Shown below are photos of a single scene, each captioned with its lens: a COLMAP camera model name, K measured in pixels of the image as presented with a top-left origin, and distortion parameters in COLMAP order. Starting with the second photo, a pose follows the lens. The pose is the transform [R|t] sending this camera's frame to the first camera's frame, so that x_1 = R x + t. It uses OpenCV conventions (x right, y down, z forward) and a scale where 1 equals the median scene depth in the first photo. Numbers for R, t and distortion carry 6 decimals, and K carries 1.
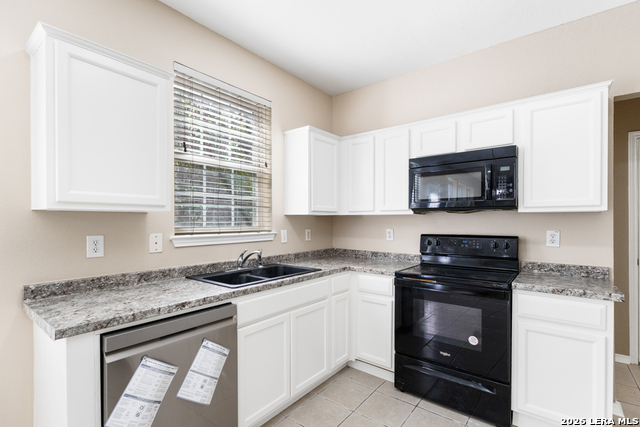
lens RADIAL K [[299.4, 0, 320.7], [0, 299.4, 226.6], [0, 0, 1]] dist [0.000381, 0.000041]
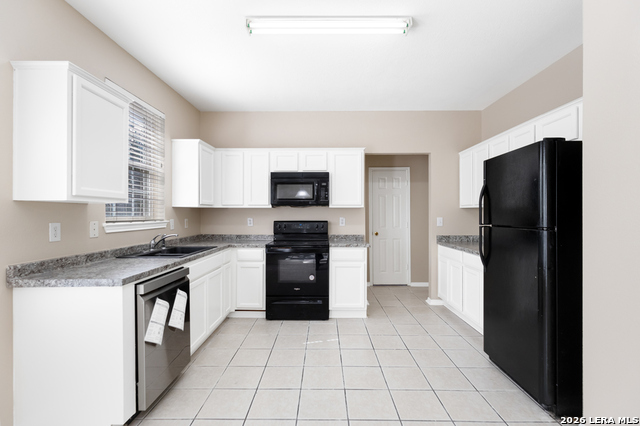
lens RADIAL K [[299.4, 0, 320.7], [0, 299.4, 226.1], [0, 0, 1]] dist [0.000381, 0.000041]
pose [[0.795326, -0.023874, 0.605712, -0.482139], [0.009769, 0.999599, 0.026571, 0.016285], [-0.606103, -0.015215, 0.795240, -0.425276]]
